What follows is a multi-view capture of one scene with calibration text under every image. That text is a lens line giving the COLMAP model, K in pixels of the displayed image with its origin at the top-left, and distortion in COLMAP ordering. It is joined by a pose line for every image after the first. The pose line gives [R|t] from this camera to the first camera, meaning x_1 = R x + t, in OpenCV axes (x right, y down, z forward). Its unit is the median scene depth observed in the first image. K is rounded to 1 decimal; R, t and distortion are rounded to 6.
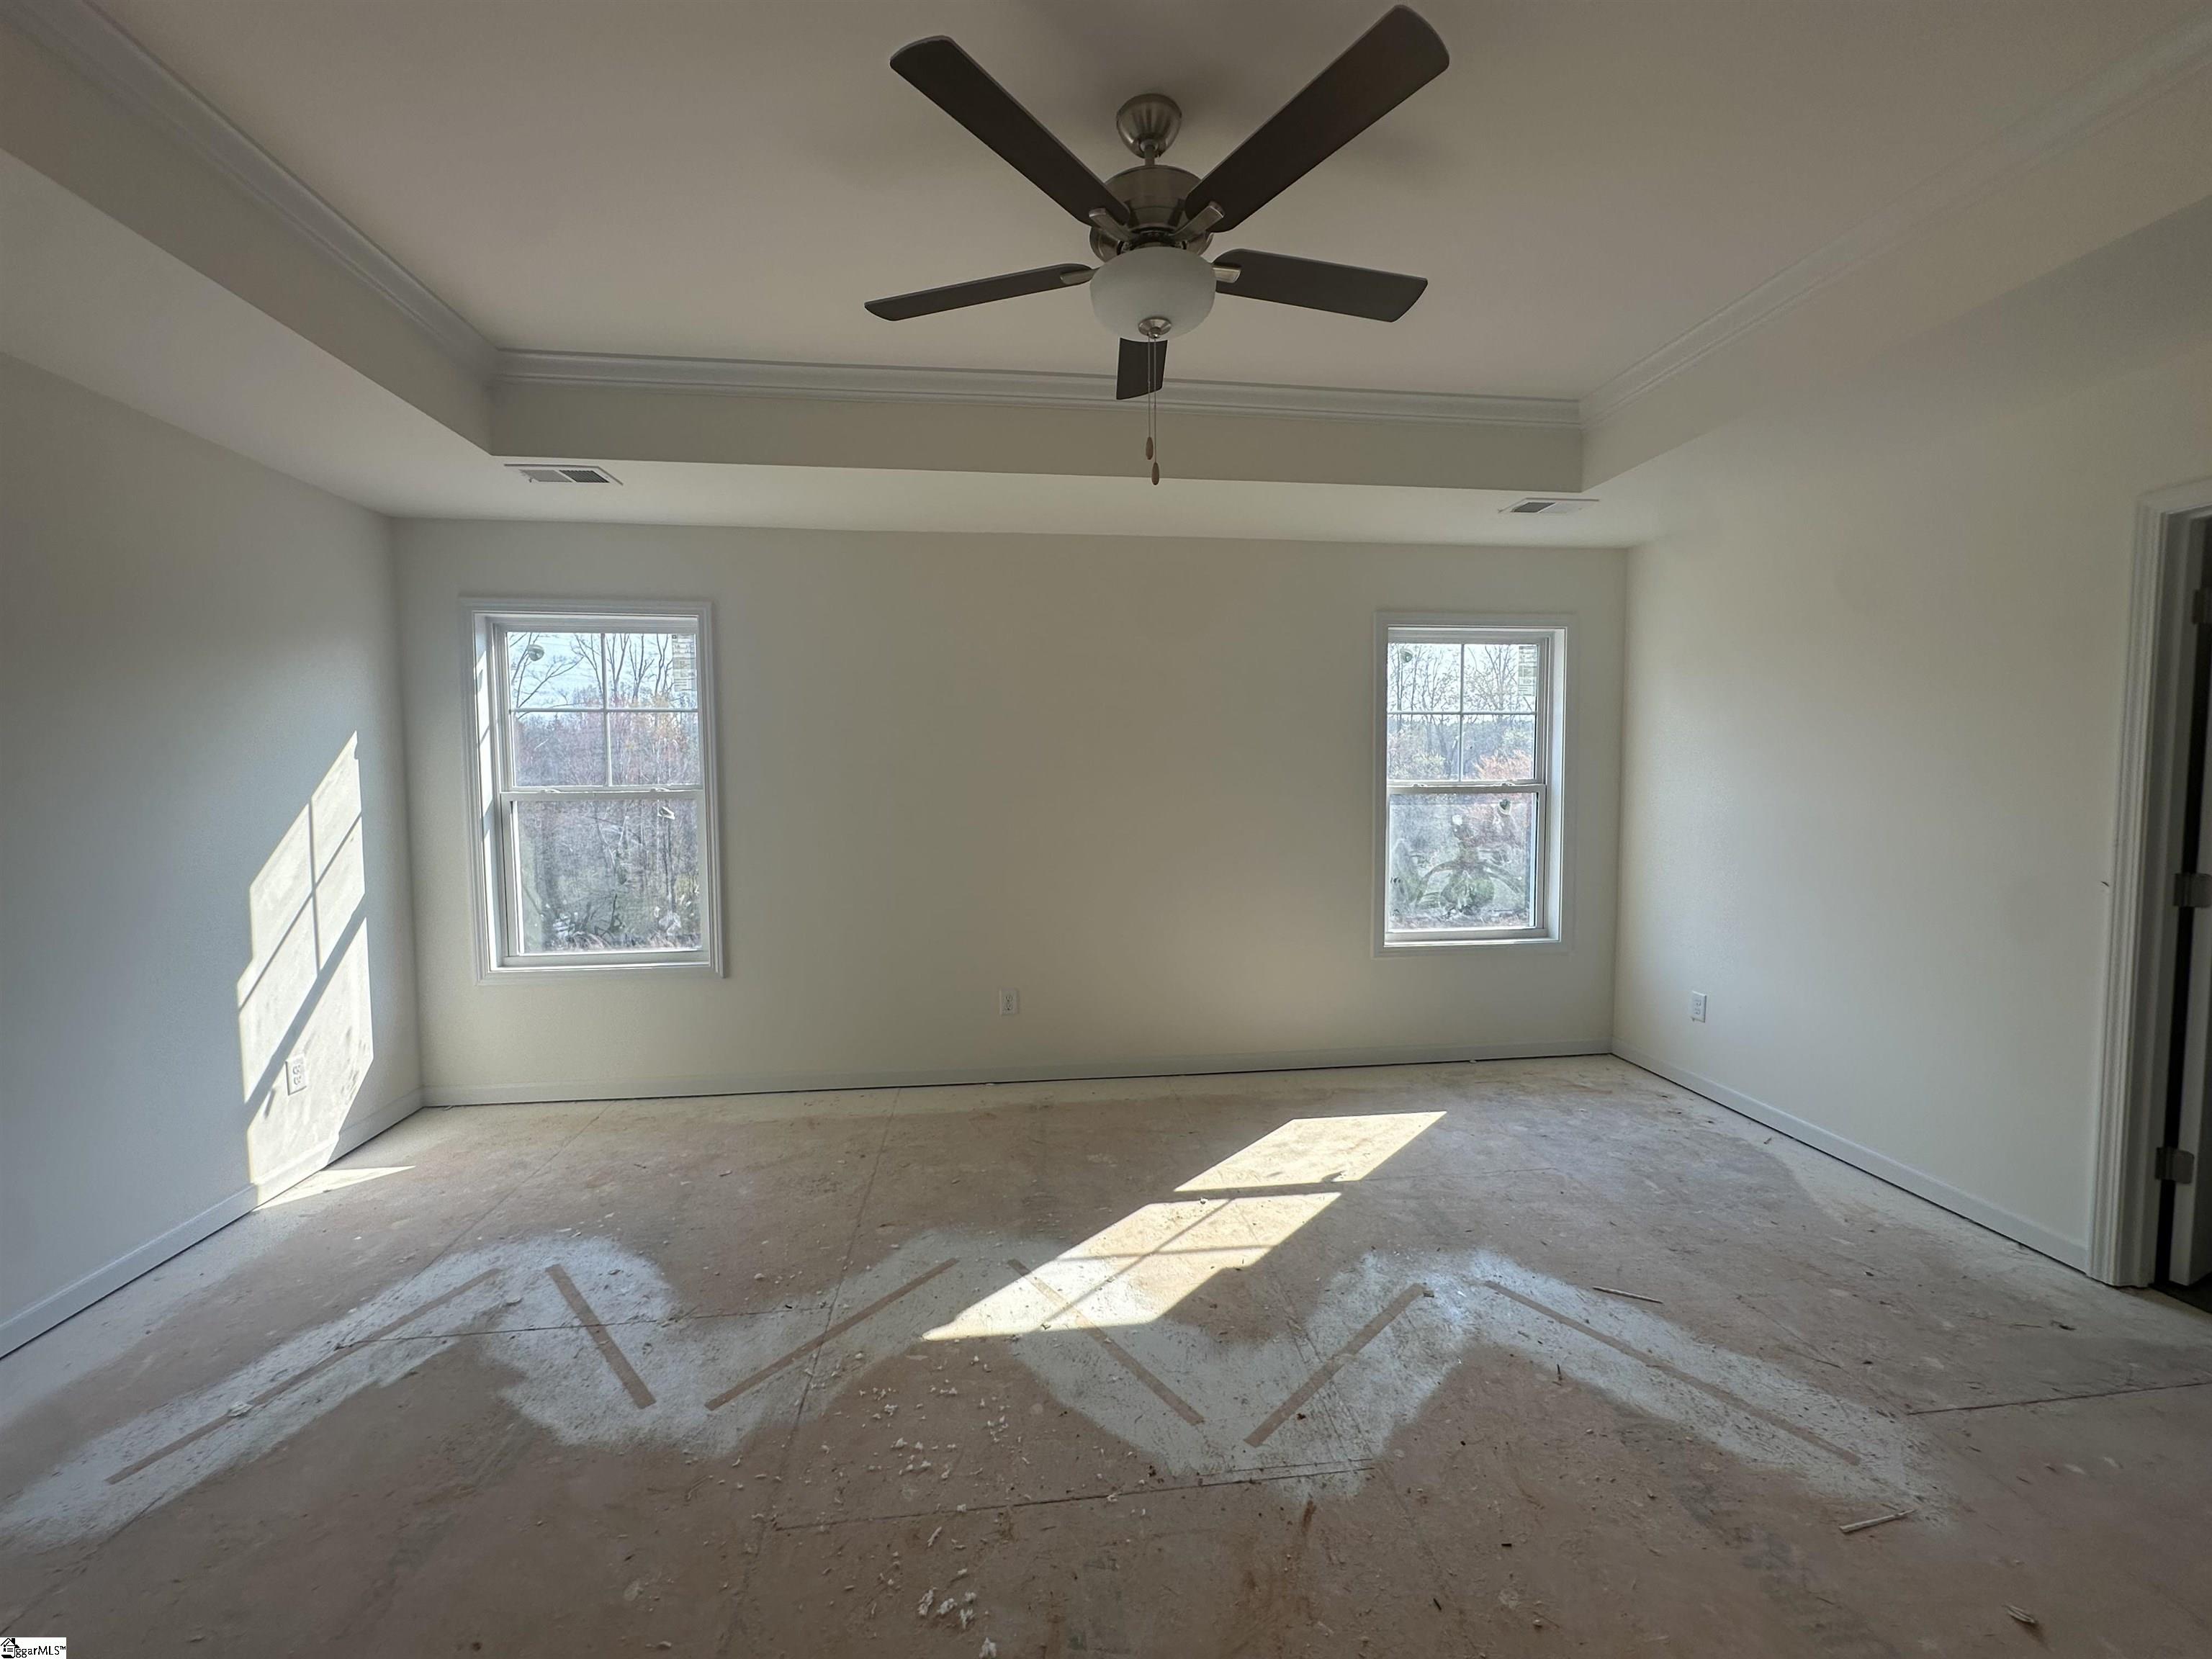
lens RADIAL K [[880.9, 0, 1103.5], [0, 880.9, 818.1], [0, 0, 1]] dist [-0.004807, 0.001006]
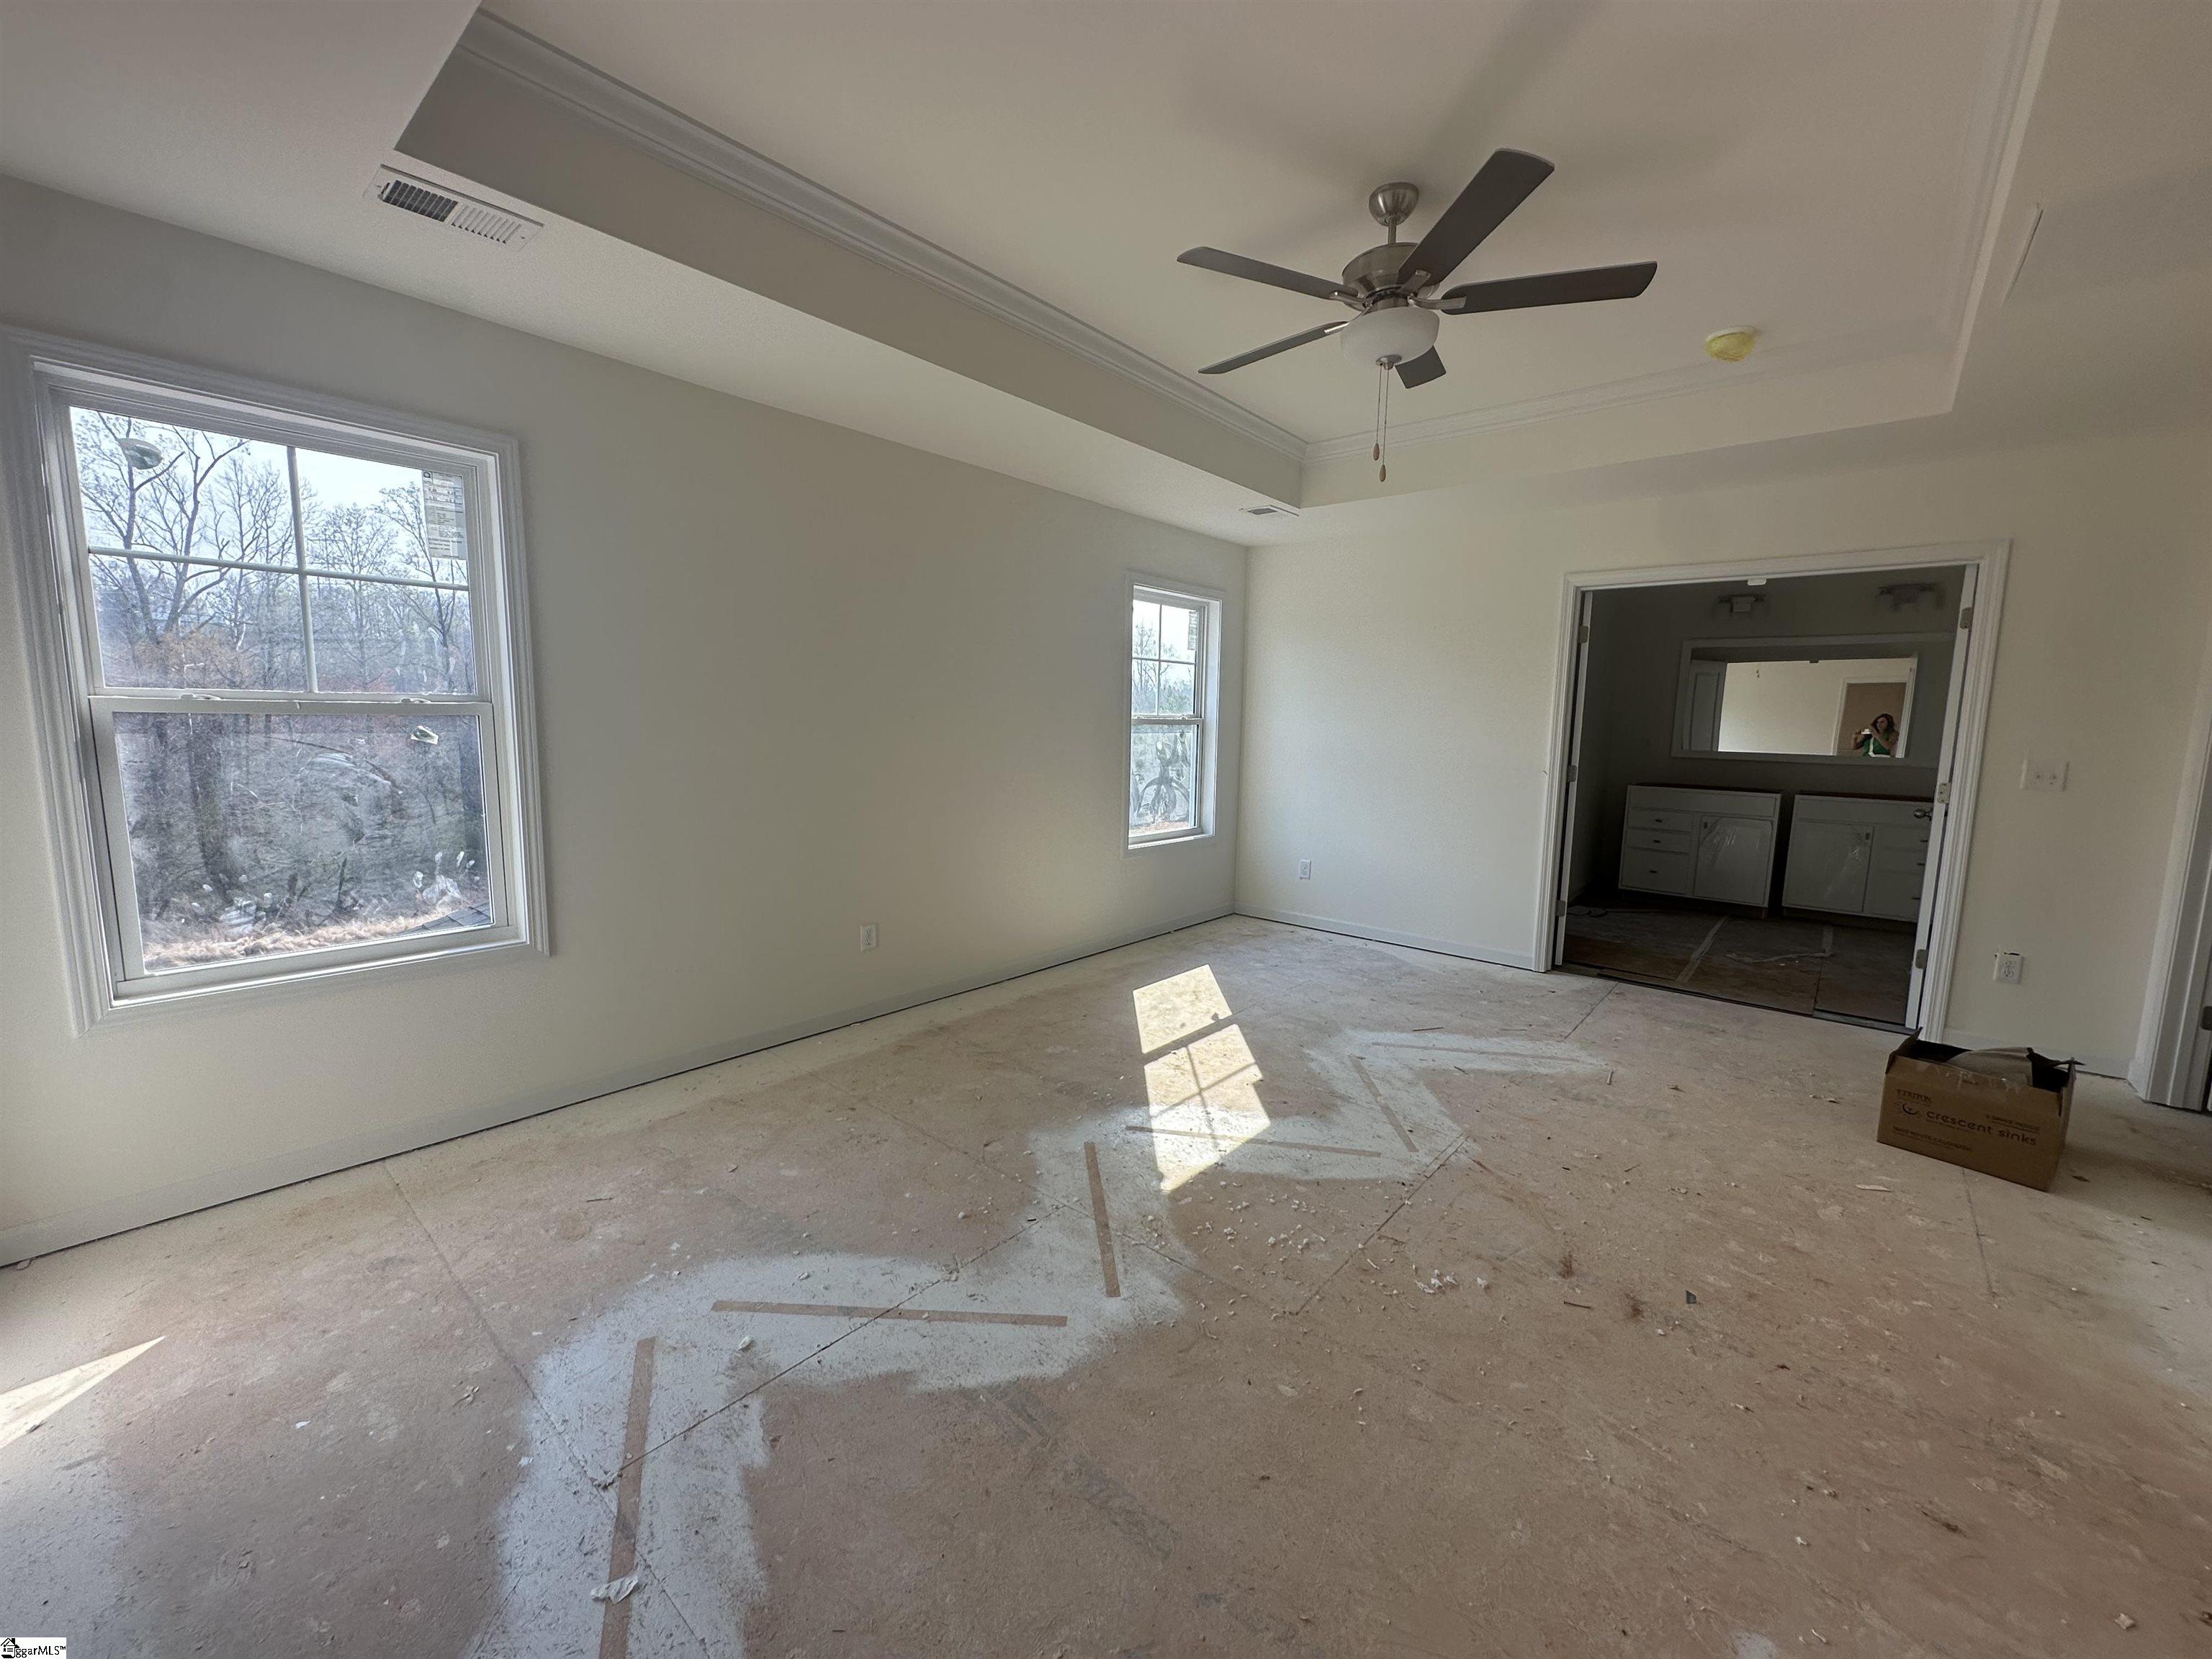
lens RADIAL K [[880.9, 0, 1102.8], [0, 880.9, 818.3], [0, 0, 1]] dist [-0.004807, 0.001006]
pose [[0.735797, -0.057570, 0.674751, -0.852580], [0.011345, 0.997288, 0.072718, 0.022269], [-0.677107, -0.045850, 0.734454, 0.202591]]
